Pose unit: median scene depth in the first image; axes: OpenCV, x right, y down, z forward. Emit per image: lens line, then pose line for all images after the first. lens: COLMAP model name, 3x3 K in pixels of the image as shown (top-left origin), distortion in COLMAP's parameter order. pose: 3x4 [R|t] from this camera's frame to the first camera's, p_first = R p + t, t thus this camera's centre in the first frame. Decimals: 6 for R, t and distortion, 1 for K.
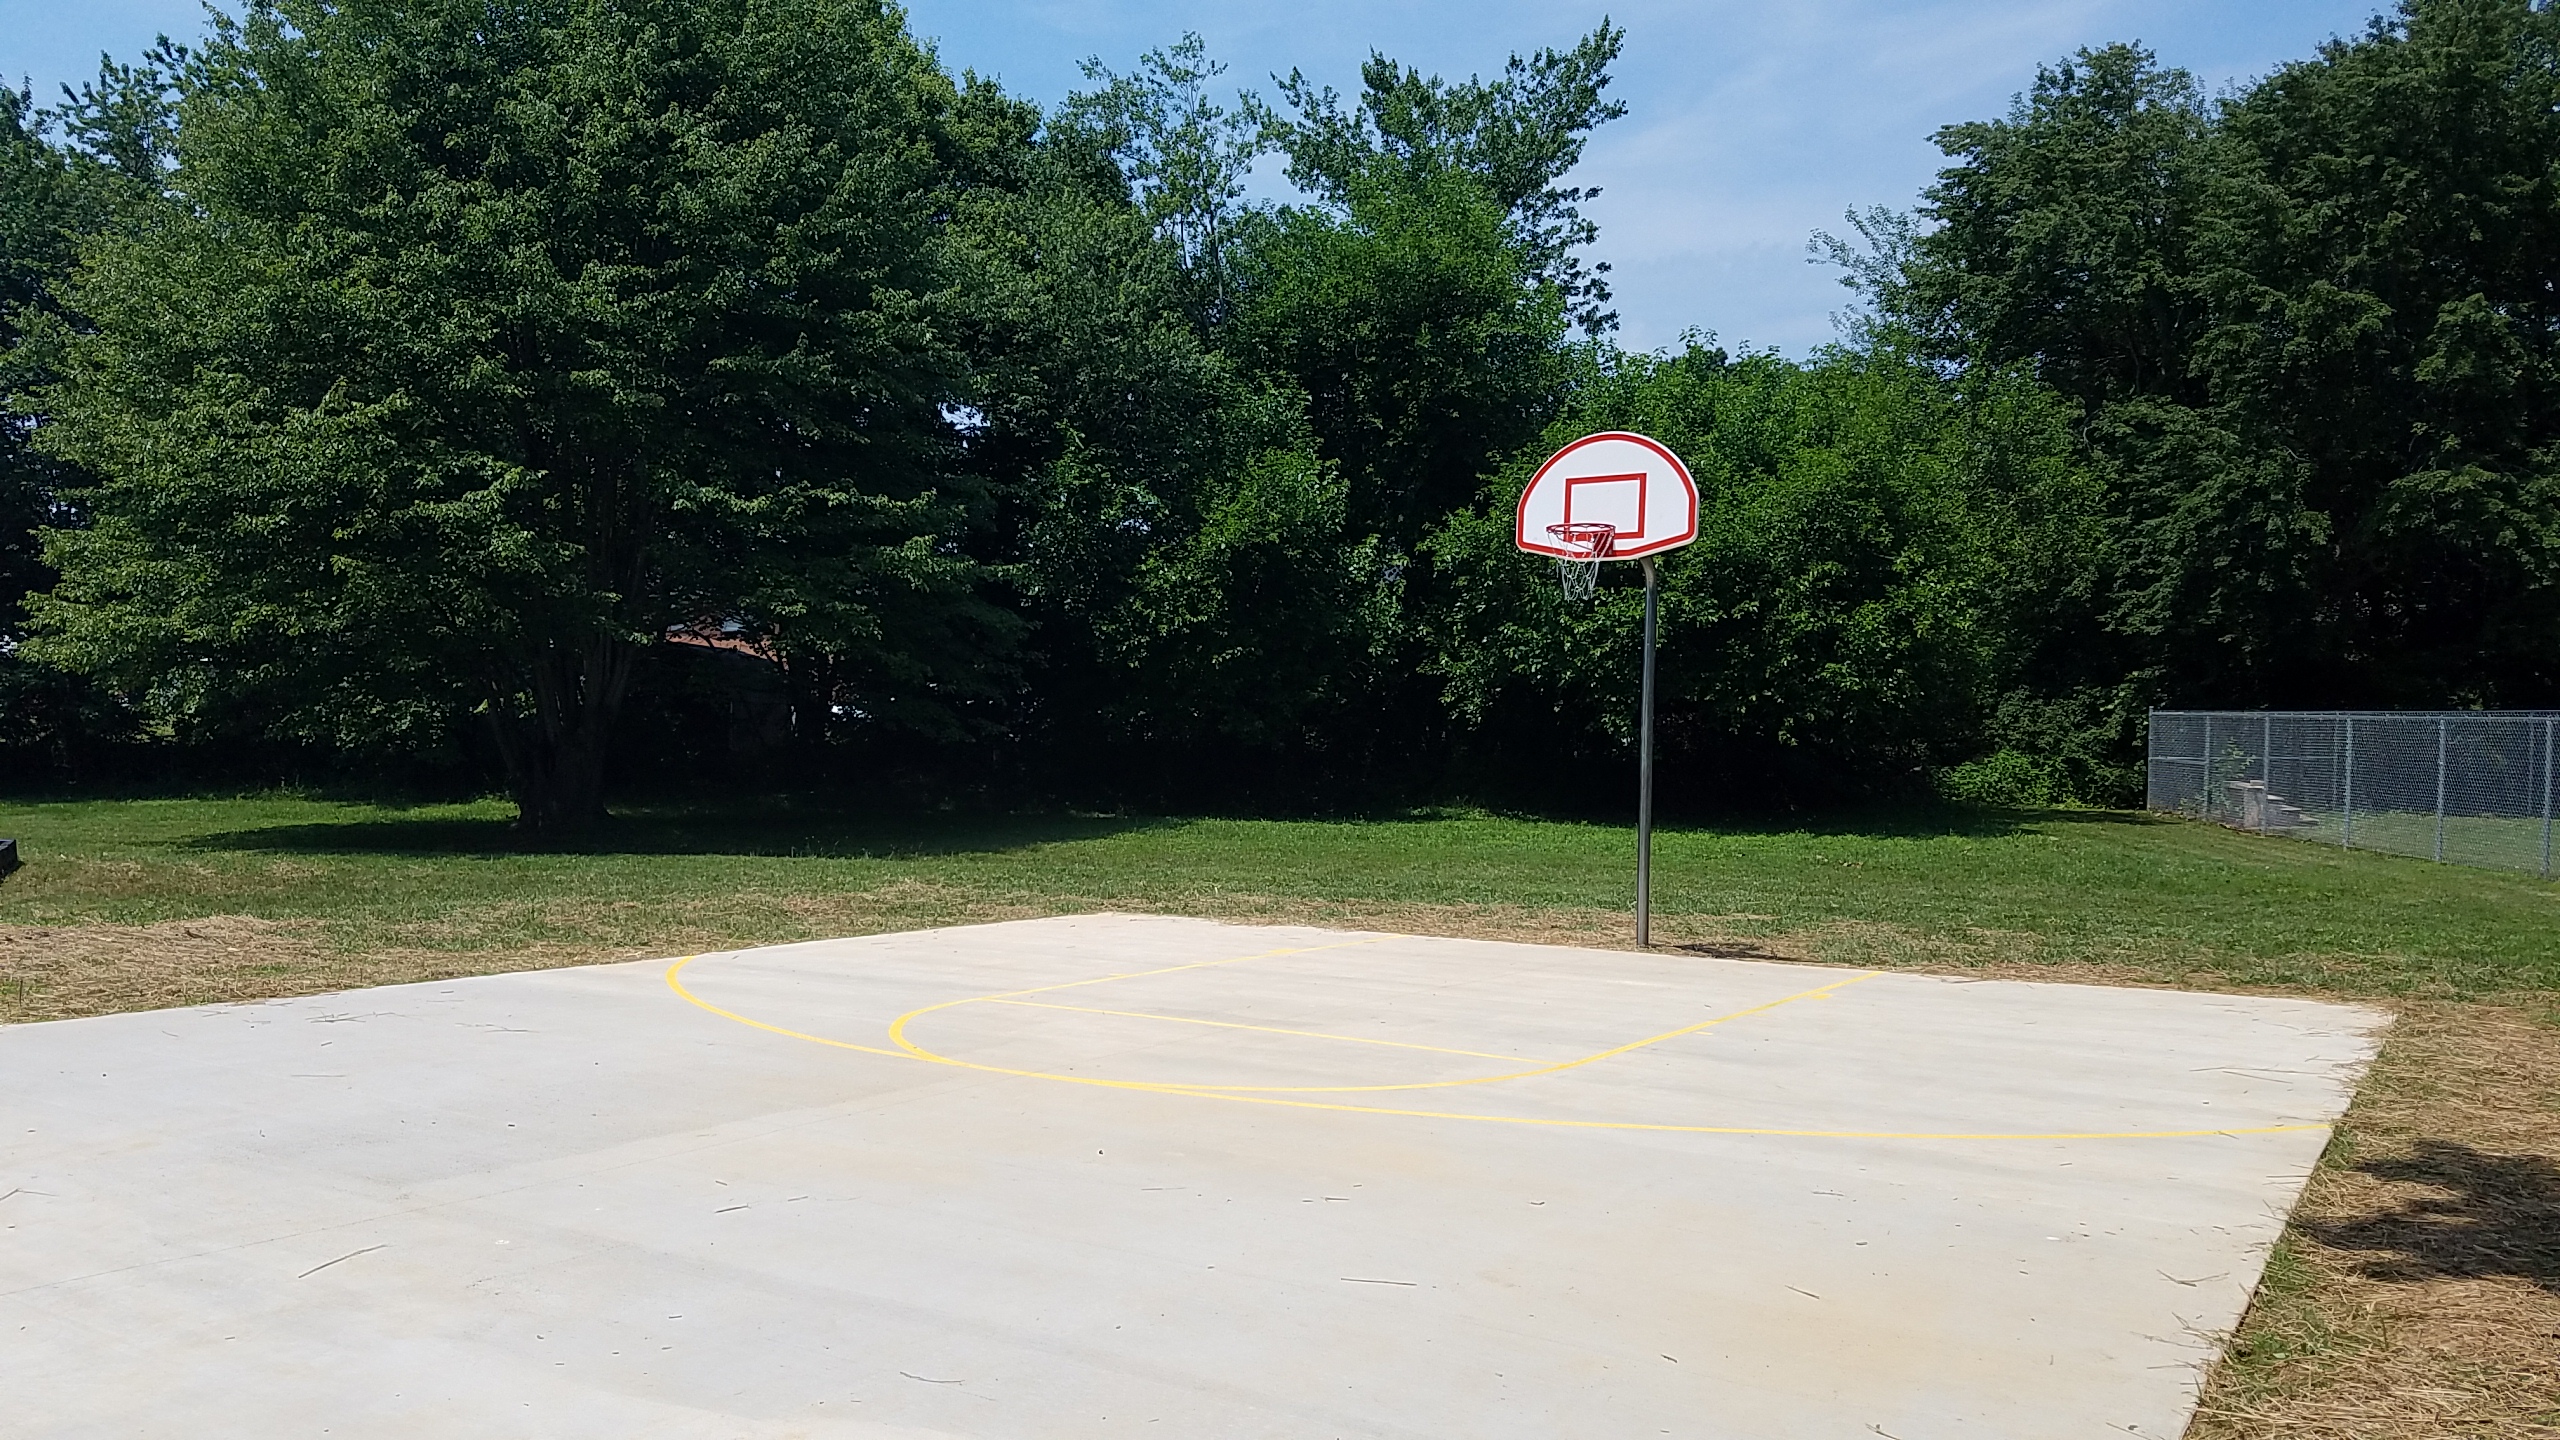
lens RADIAL K [[1864.3, 0, 1270.3], [0, 1864.3, 770.3], [0, 0, 1]] dist [0.007347, 0.004116]
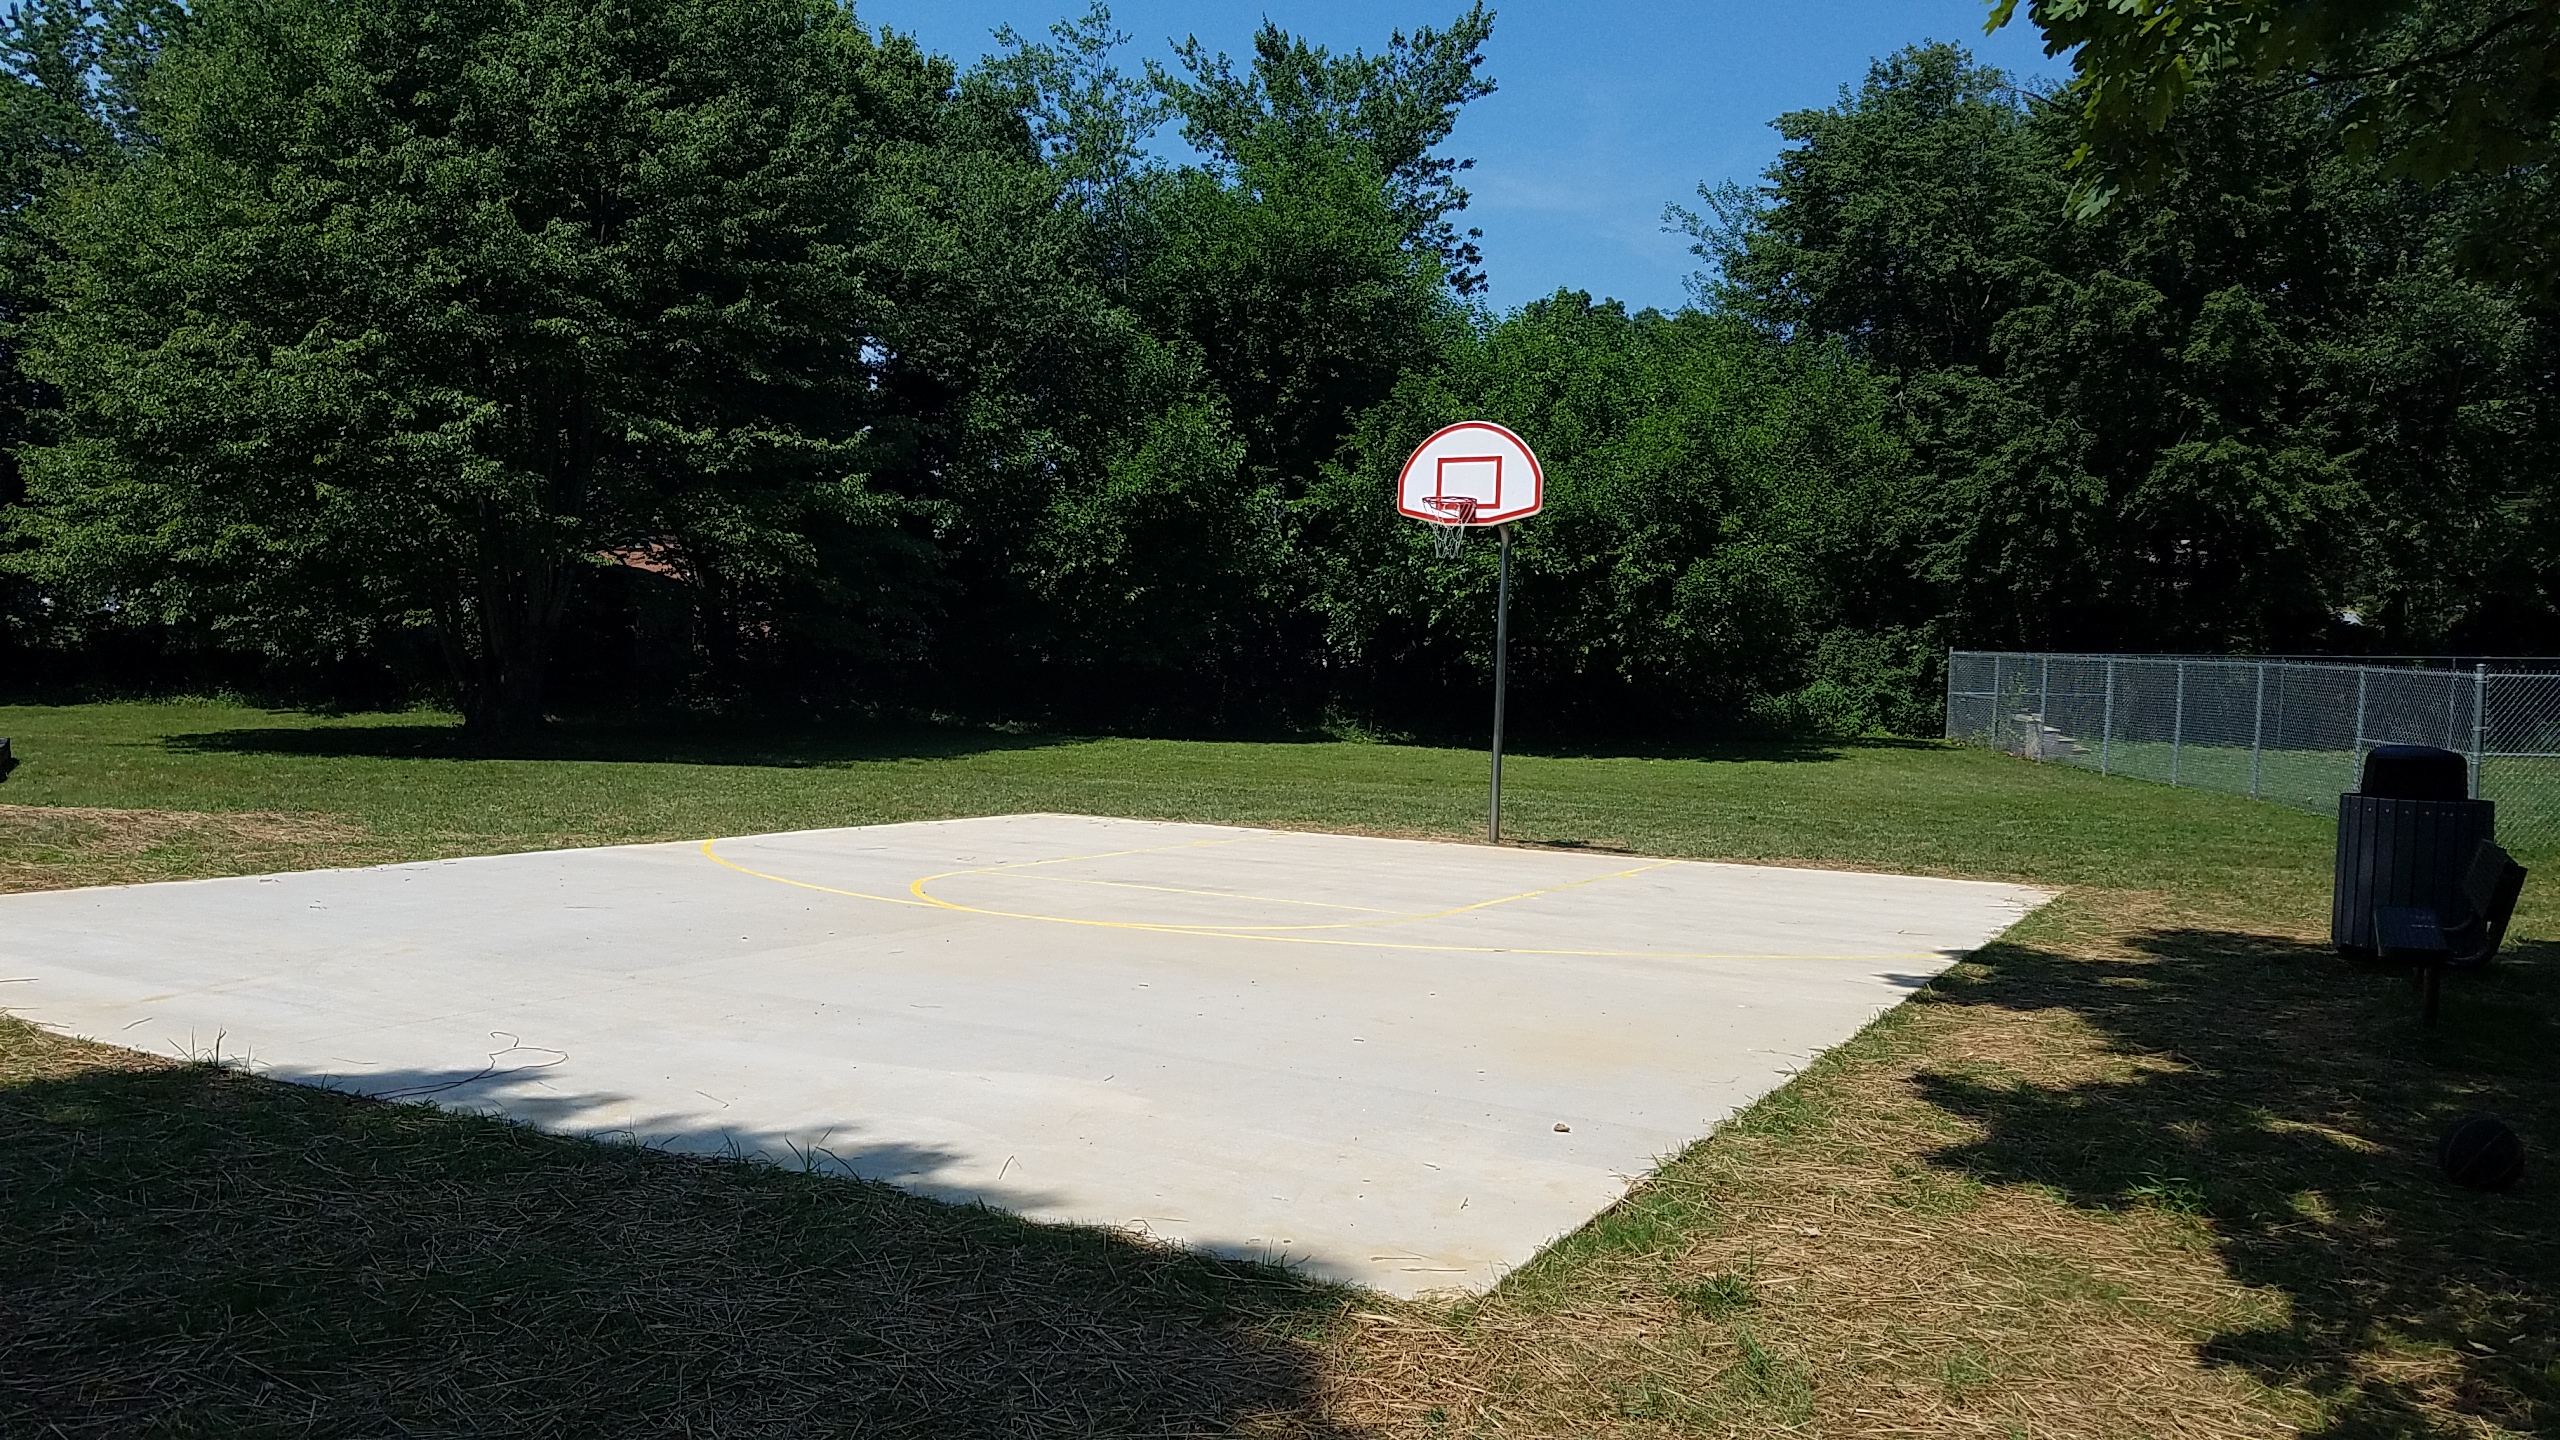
lens RADIAL K [[1950.7, 0, 1280.8], [0, 1950.7, 722.1], [0, 0, 1]] dist [0.002107, -0.128257]
pose [[0.996661, 0.014596, 0.080330, -0.021771], [-0.015880, 0.999756, 0.015368, -0.000422], [-0.080086, -0.016592, 0.996650, -0.132184]]
